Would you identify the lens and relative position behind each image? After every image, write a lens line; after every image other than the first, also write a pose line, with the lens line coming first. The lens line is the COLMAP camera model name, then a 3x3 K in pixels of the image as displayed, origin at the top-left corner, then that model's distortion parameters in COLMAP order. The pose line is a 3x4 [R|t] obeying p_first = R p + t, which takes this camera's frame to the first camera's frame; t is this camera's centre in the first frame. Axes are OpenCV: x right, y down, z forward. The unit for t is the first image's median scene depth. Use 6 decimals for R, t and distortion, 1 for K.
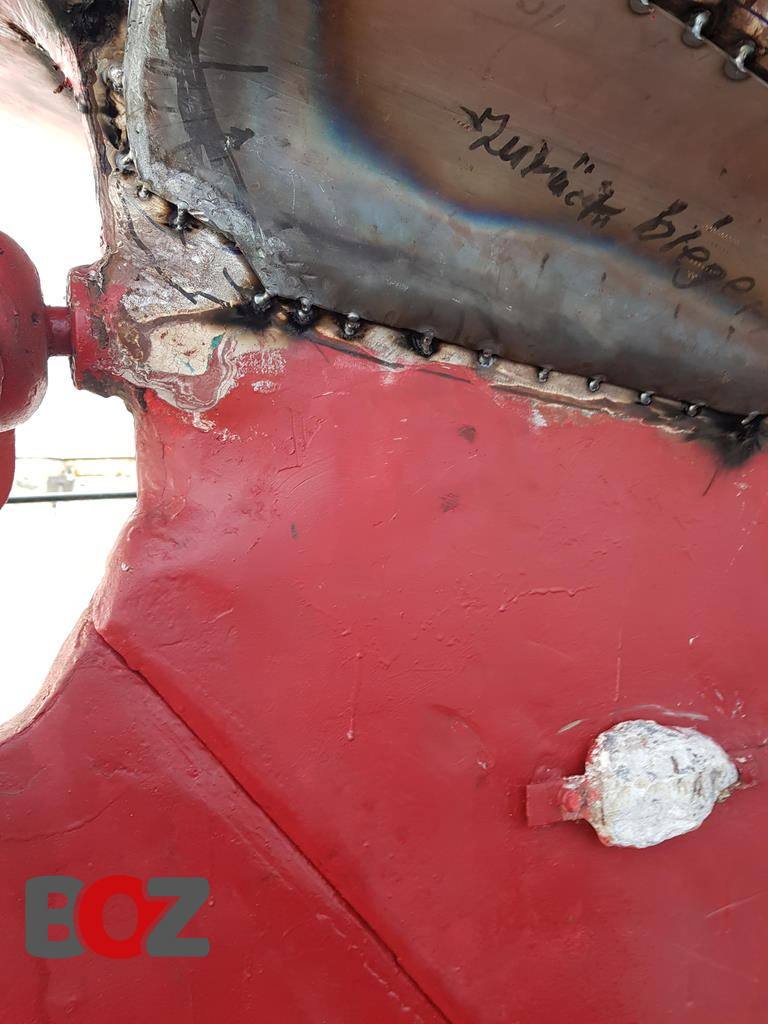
lens RADIAL K [[781.7, 0, 399.3], [0, 781.7, 510.1], [0, 0, 1]] dist [0.092006, -0.140298]
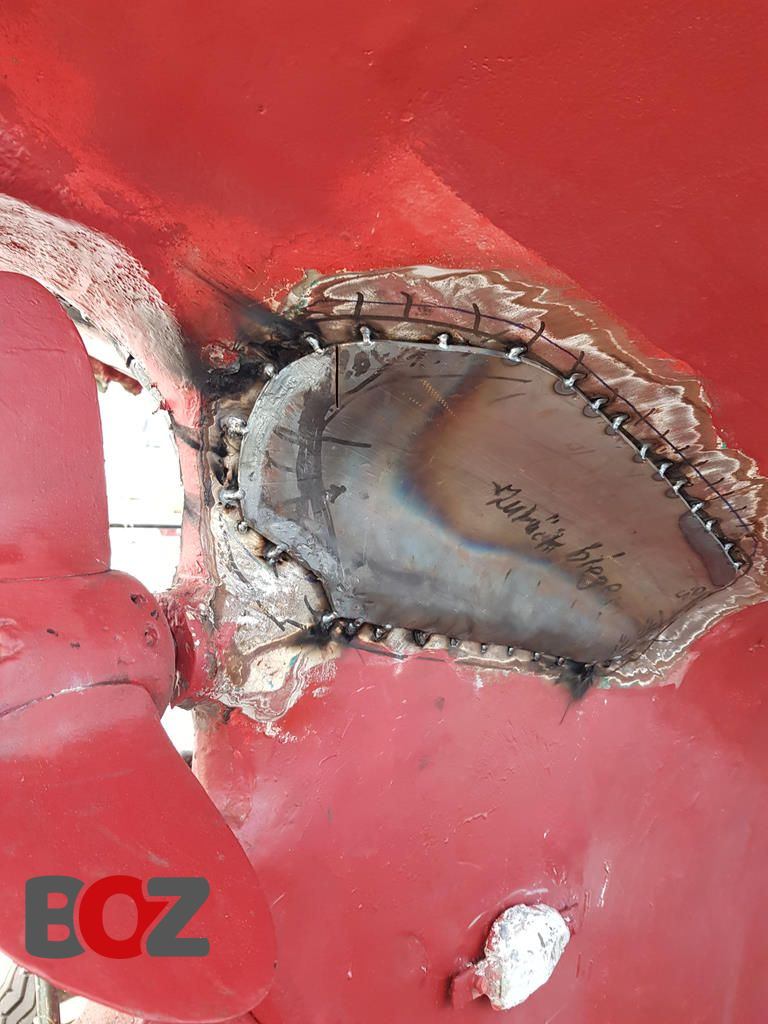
lens RADIAL K [[804.8, 0, 379.4], [0, 804.8, 525.6], [0, 0, 1]] dist [0.107560, -0.157870]
pose [[0.891852, 0.068157, 0.447163, -0.628733], [-0.084173, 0.996322, 0.016021, -0.417874], [-0.444426, -0.051927, 0.894309, -0.086391]]
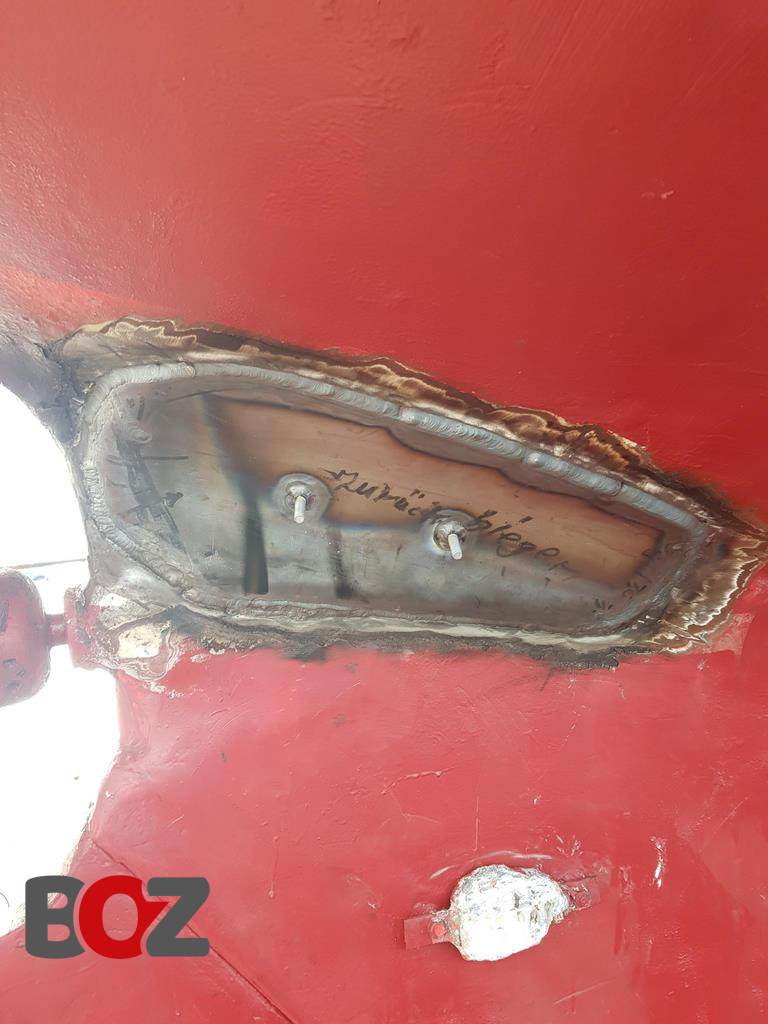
lens RADIAL K [[804.8, 0, 379.4], [0, 804.8, 525.6], [0, 0, 1]] dist [0.107560, -0.157870]
pose [[0.997519, -0.036004, -0.060490, 0.248532], [0.038694, 0.998286, 0.043904, -0.441290], [0.058805, -0.046135, 0.997203, -0.434903]]
